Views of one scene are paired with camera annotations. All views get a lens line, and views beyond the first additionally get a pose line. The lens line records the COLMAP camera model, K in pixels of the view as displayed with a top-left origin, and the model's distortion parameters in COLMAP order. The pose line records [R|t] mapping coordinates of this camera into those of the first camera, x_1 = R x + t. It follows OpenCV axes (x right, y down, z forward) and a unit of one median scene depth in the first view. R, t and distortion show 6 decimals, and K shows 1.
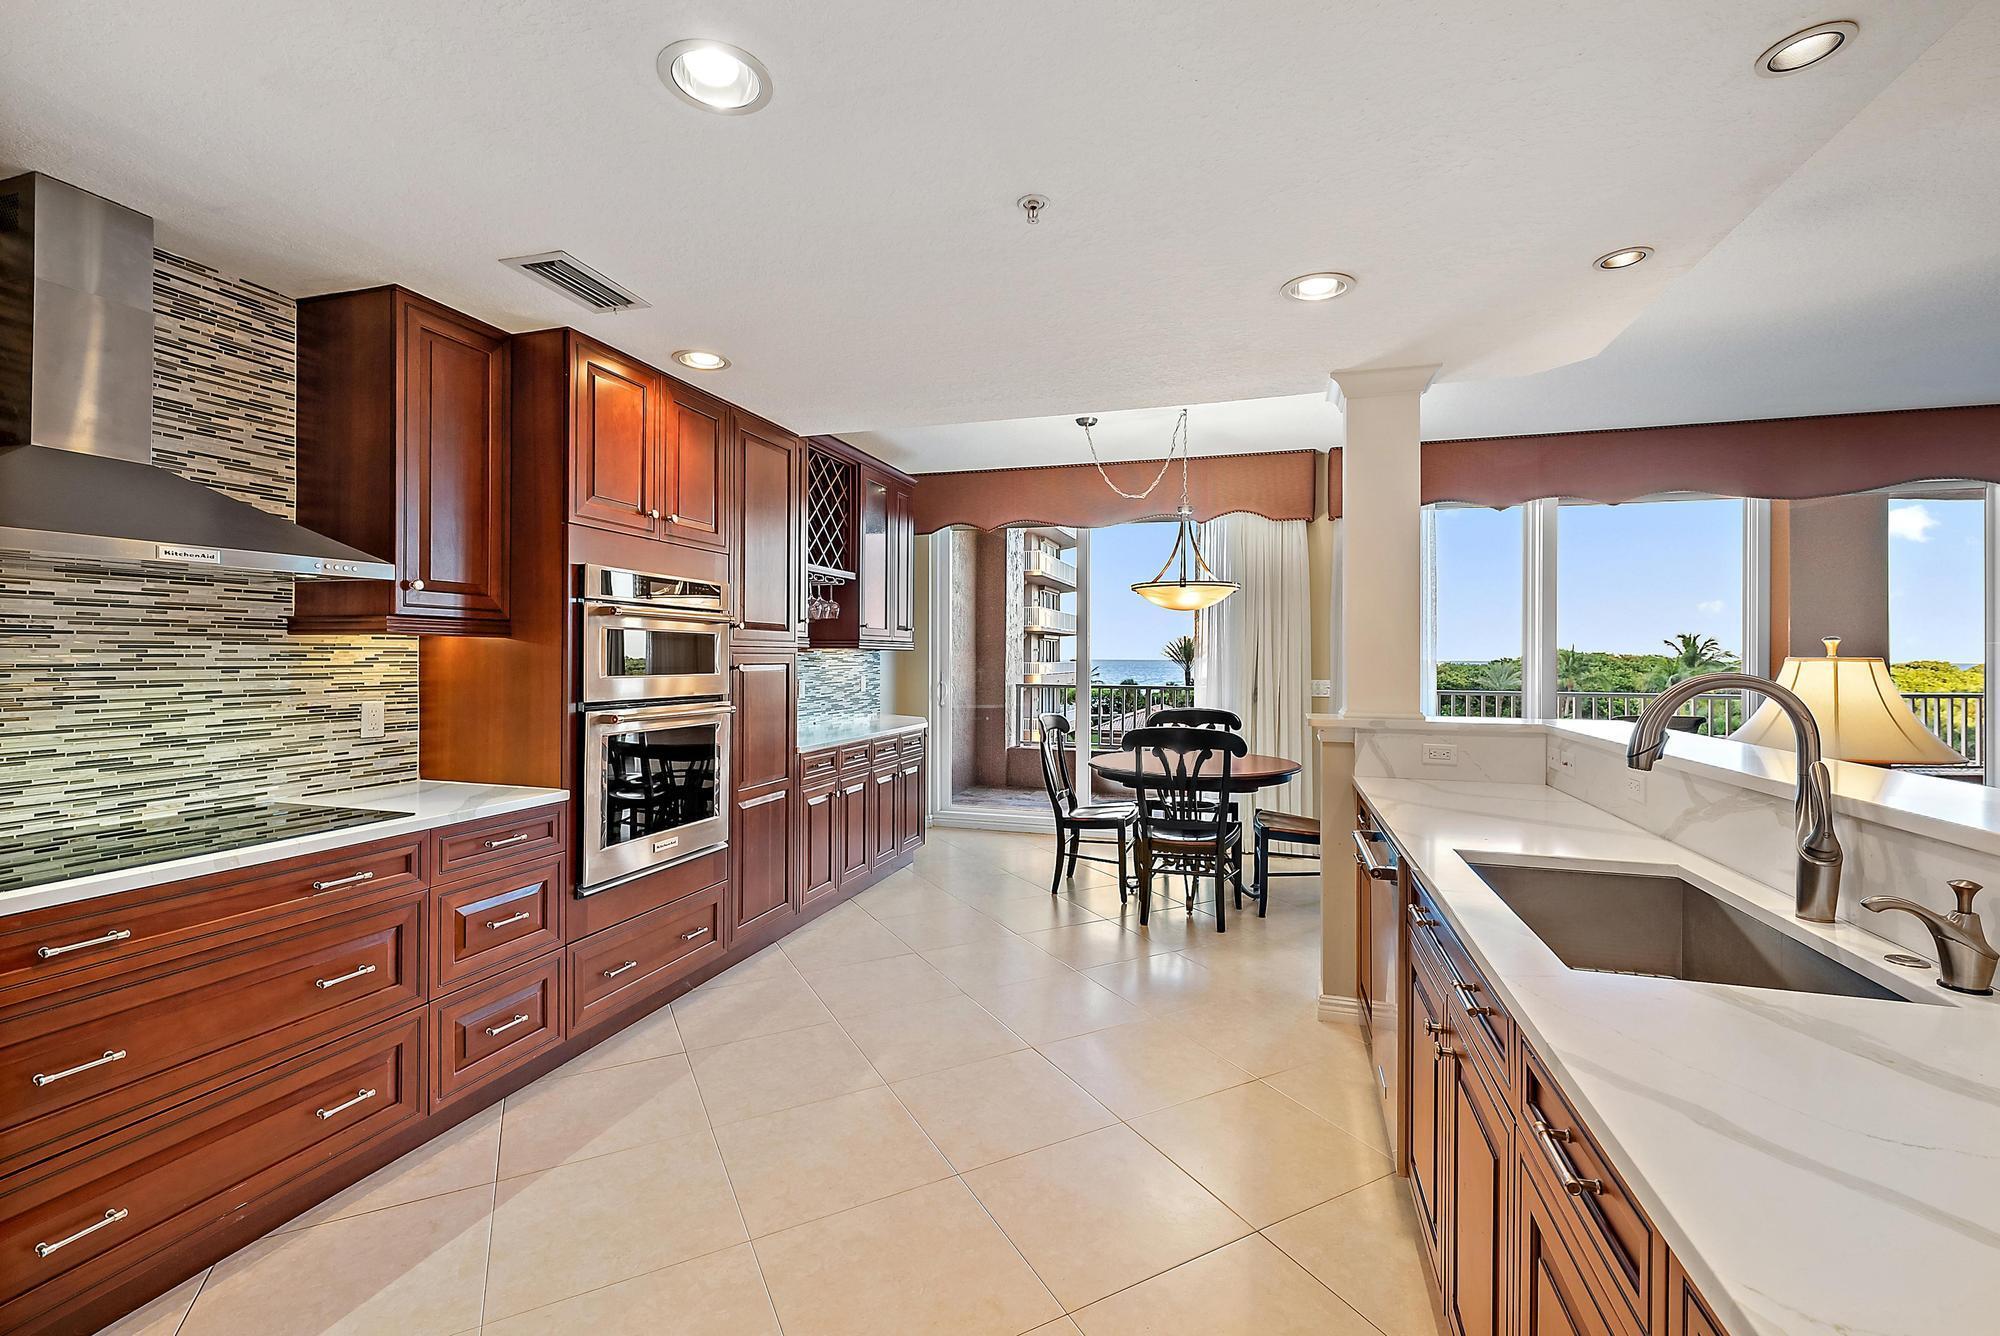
lens RADIAL K [[872.7, 0, 1000.0], [0, 872.7, 668.0], [0, 0, 1]] dist [-0.000427, -0.000025]
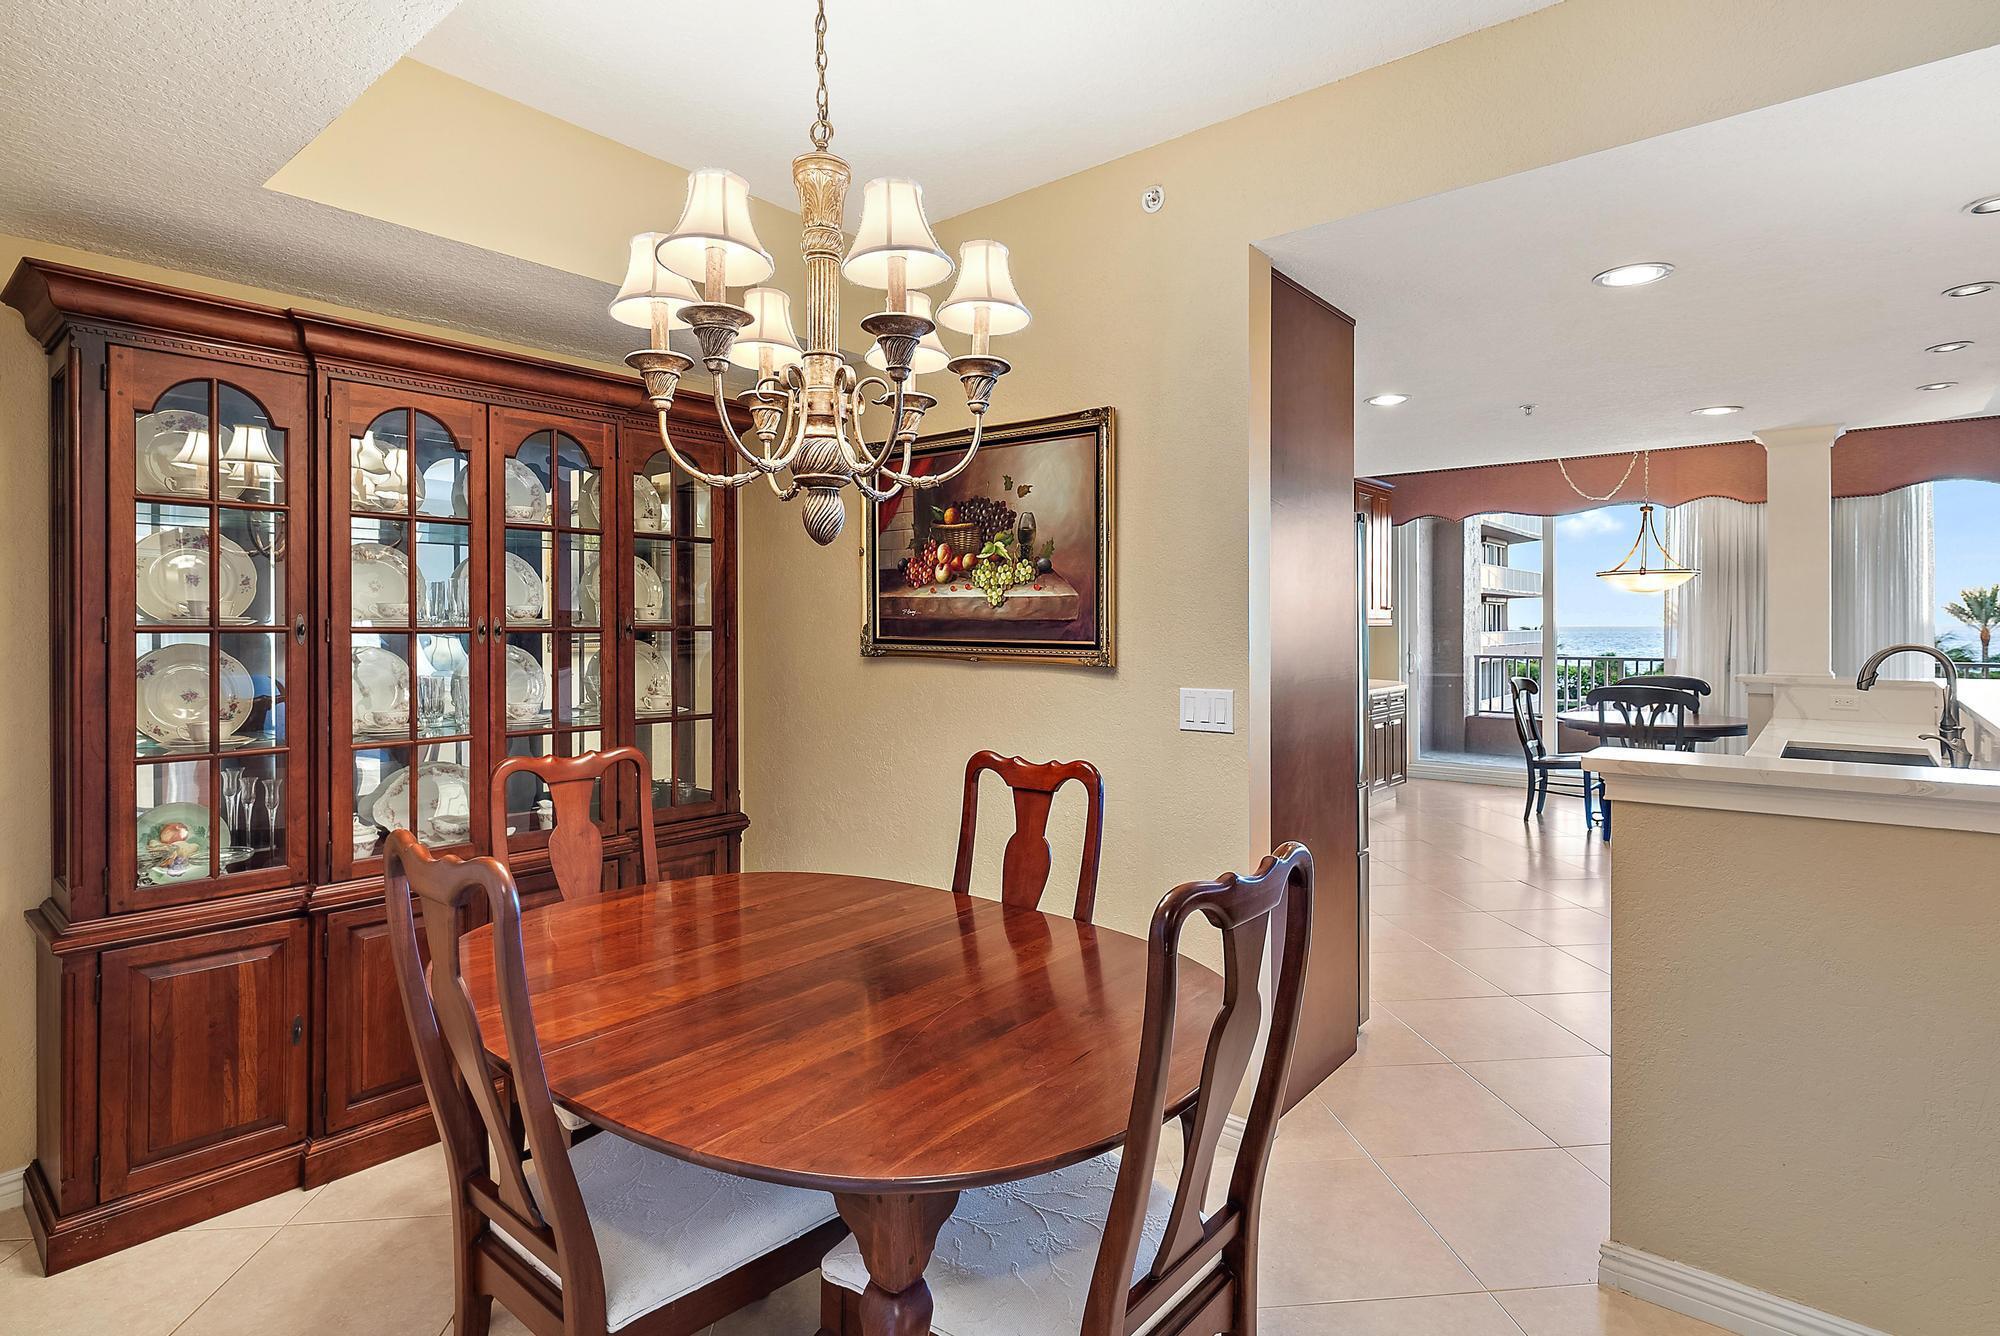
lens RADIAL K [[1024.1, 0, 1005.5], [0, 1024.1, 635.3], [0, 0, 1]] dist [-0.000316, 0.000219]
pose [[0.925684, -0.000581, -0.378298, -0.069391], [0.000231, 1.000000, -0.000969, -0.005586], [0.378298, 0.000809, 0.925683, -0.609649]]
